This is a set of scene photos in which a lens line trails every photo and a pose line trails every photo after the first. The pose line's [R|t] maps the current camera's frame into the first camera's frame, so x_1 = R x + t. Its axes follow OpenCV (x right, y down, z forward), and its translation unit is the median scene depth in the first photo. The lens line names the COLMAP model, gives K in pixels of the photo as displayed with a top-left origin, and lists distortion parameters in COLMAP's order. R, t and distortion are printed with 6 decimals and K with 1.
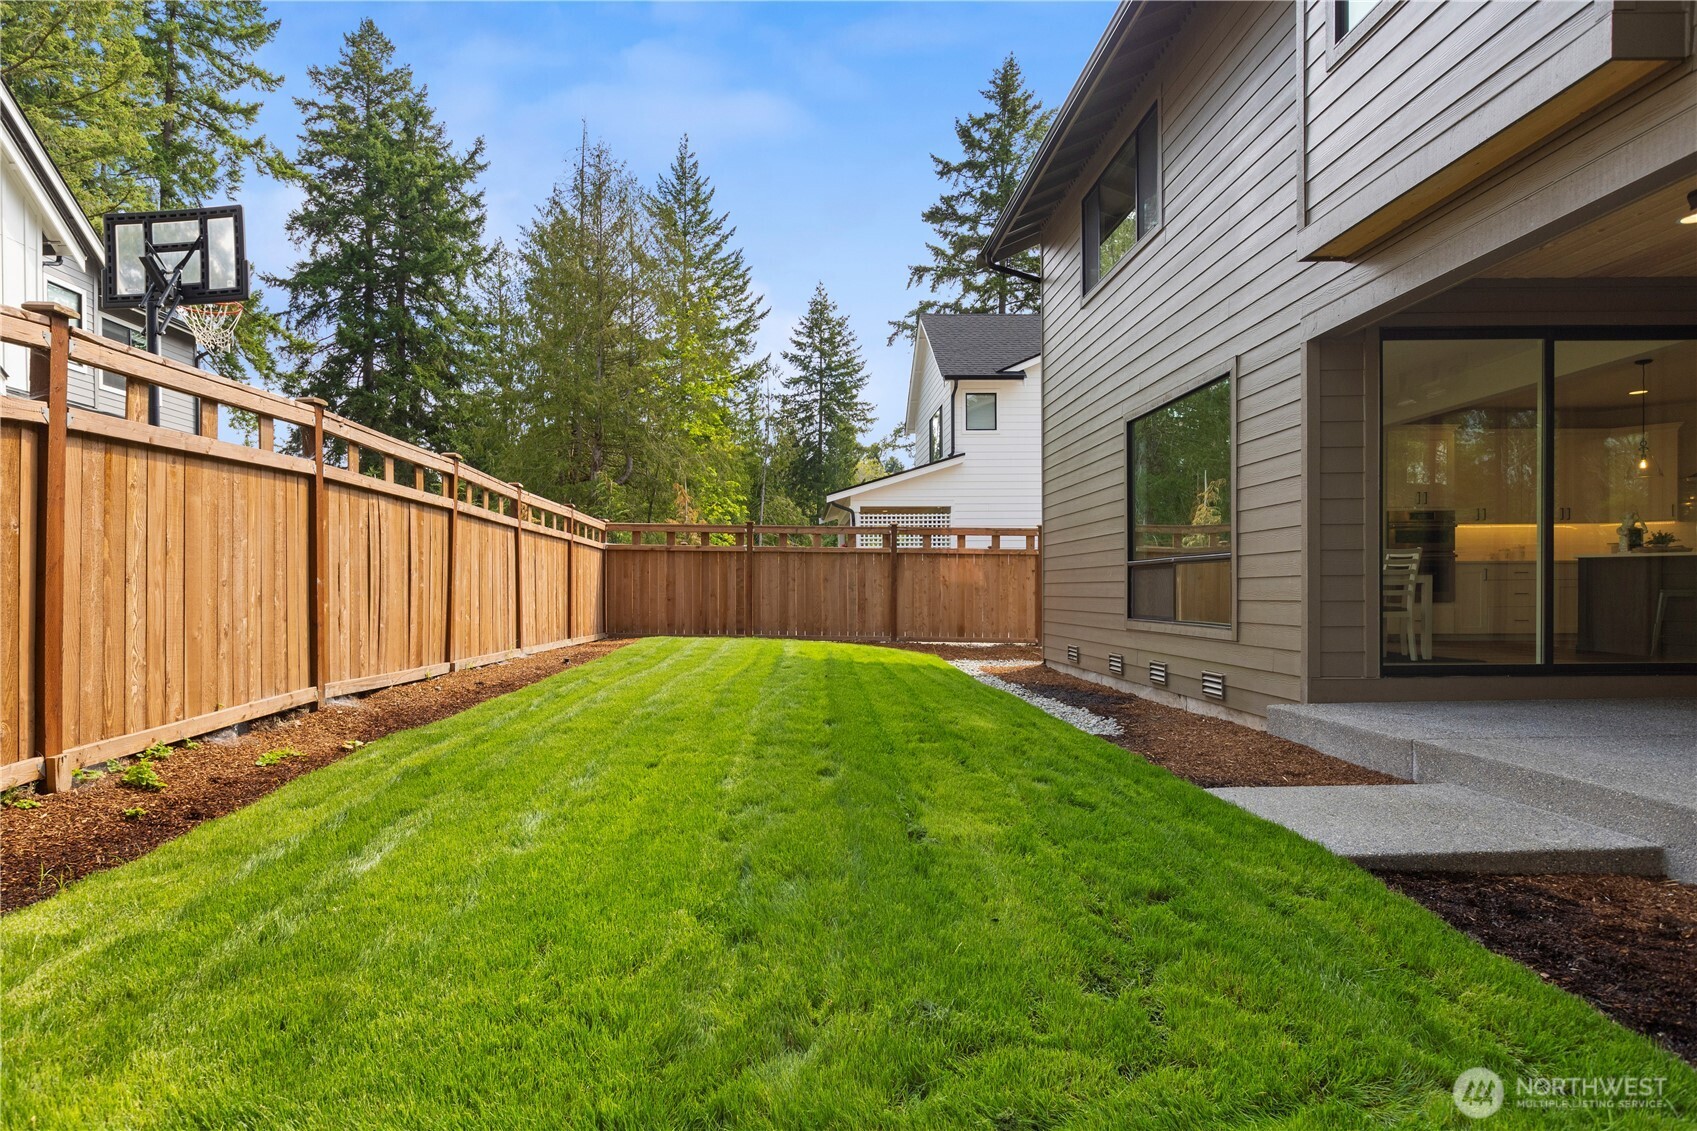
lens RADIAL K [[935.2, 0, 839.9], [0, 935.2, 585.7], [0, 0, 1]] dist [-0.003846, -0.000902]
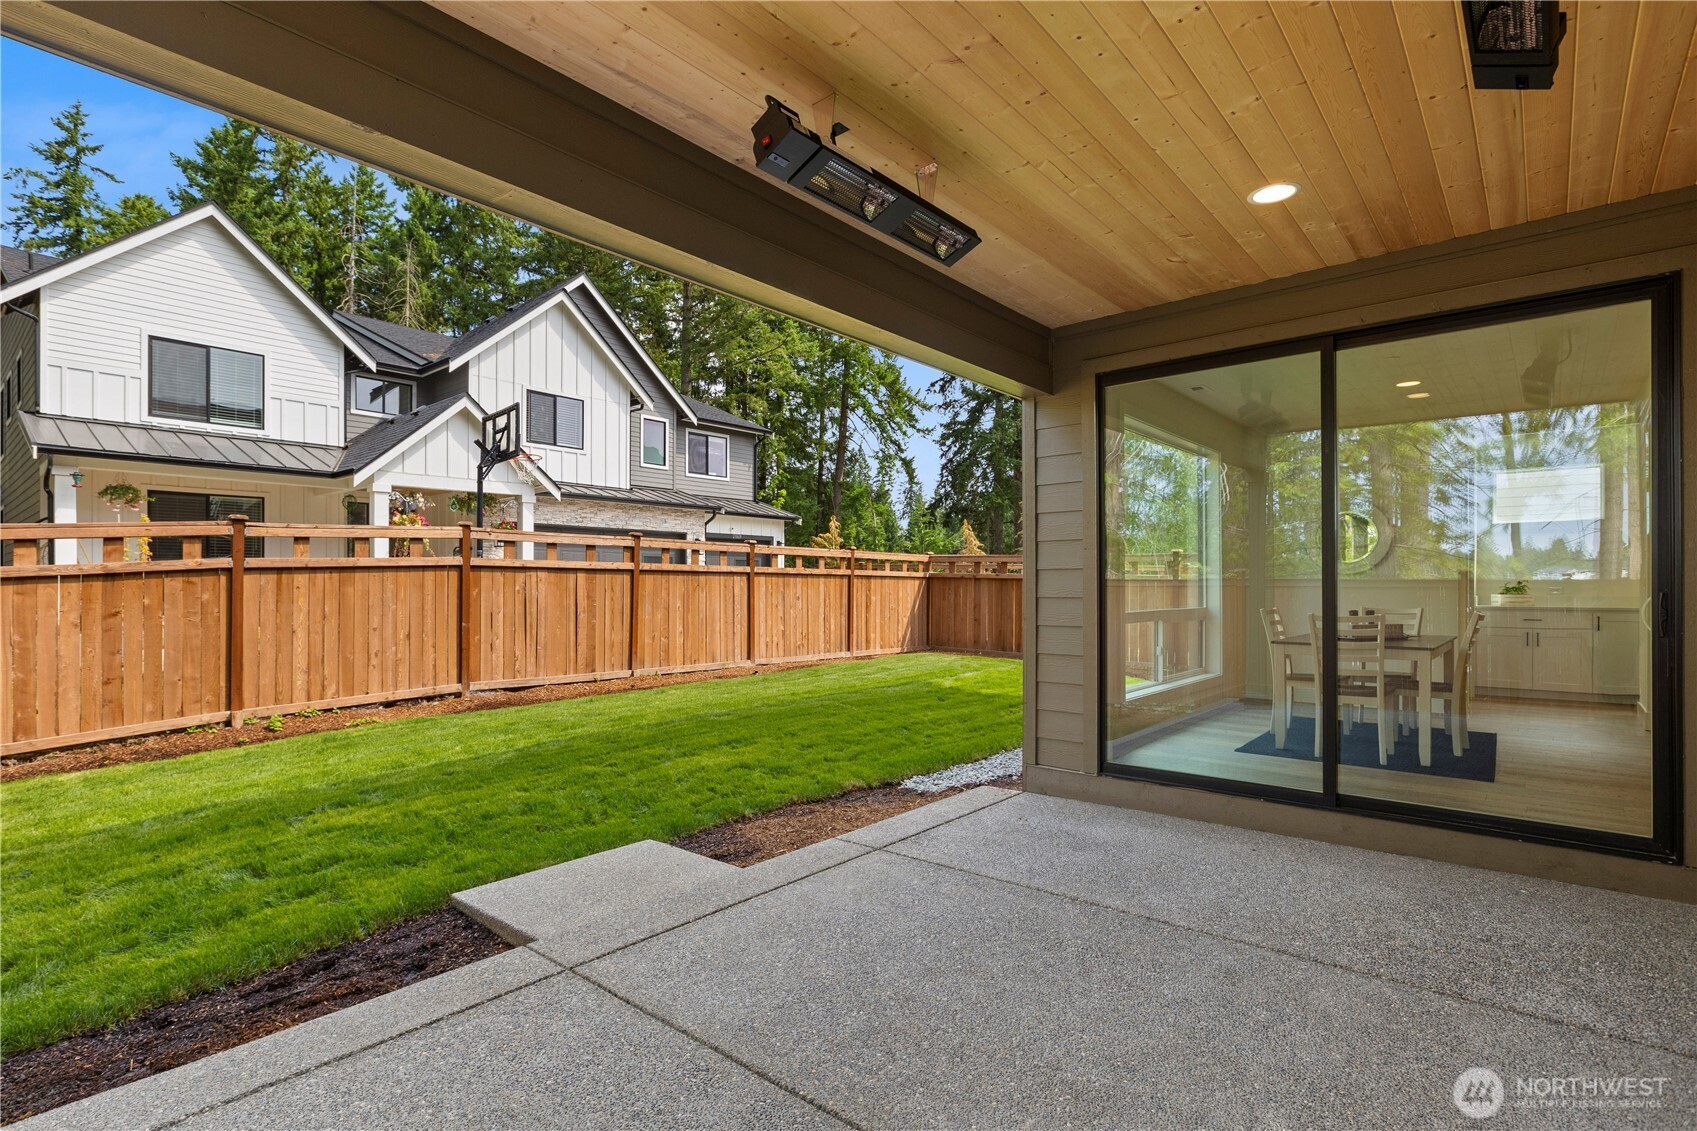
lens RADIAL K [[838.0, 0, 848.0], [0, 838.0, 582.4], [0, 0, 1]] dist [-0.000568, -0.000006]
pose [[0.738446, 0.007598, -0.674270, 1.076567], [-0.004835, 0.999970, 0.005973, -0.099821], [0.674295, -0.001151, 0.738461, 0.311775]]
